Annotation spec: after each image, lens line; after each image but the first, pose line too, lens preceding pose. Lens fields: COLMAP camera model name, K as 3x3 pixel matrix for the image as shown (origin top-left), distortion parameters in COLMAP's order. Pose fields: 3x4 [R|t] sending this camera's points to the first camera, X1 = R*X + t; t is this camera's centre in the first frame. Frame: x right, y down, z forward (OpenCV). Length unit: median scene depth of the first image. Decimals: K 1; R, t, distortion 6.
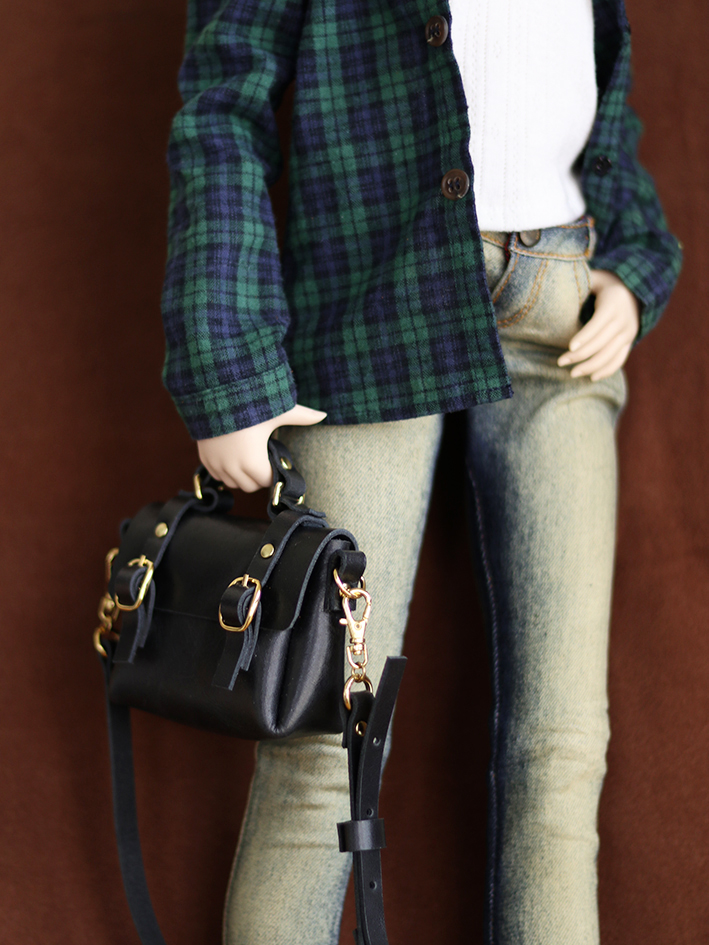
lens RADIAL K [[2523.3, 0, 354.2], [0, 2523.3, 528.5], [0, 0, 1]] dist [-0.120763, 0.012256]
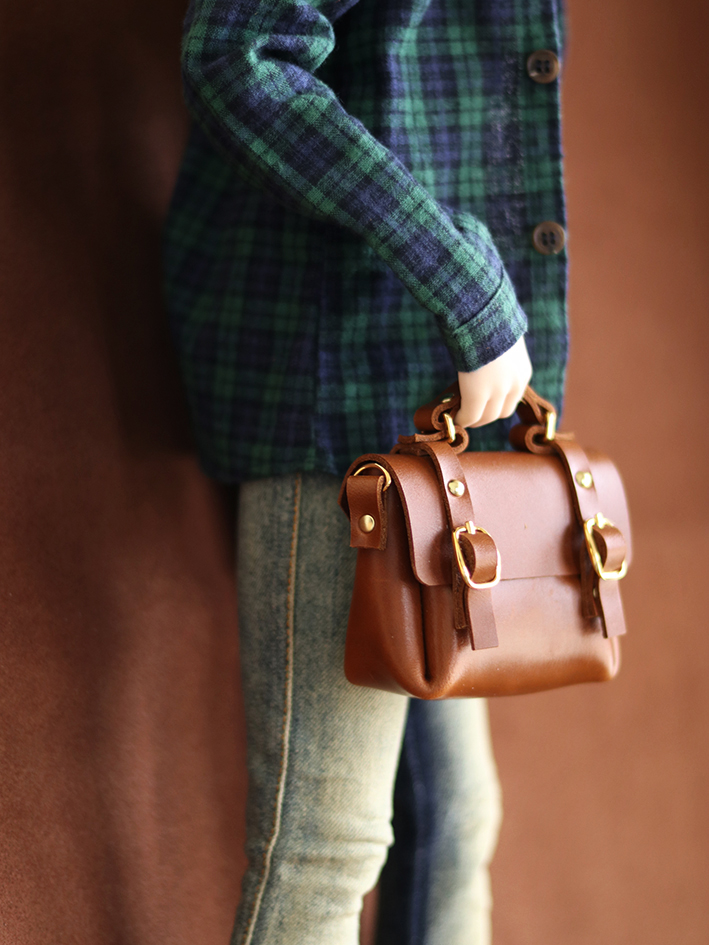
lens RADIAL K [[2590.3, 0, 354.5], [0, 2590.3, 472.5], [0, 0, 1]] dist [-0.129433, -0.053350]
pose [[0.553843, 0.013521, 0.832511, -0.773088], [-0.060889, 0.997849, 0.024301, -0.066375], [-0.830392, -0.064150, 0.553475, 0.510336]]
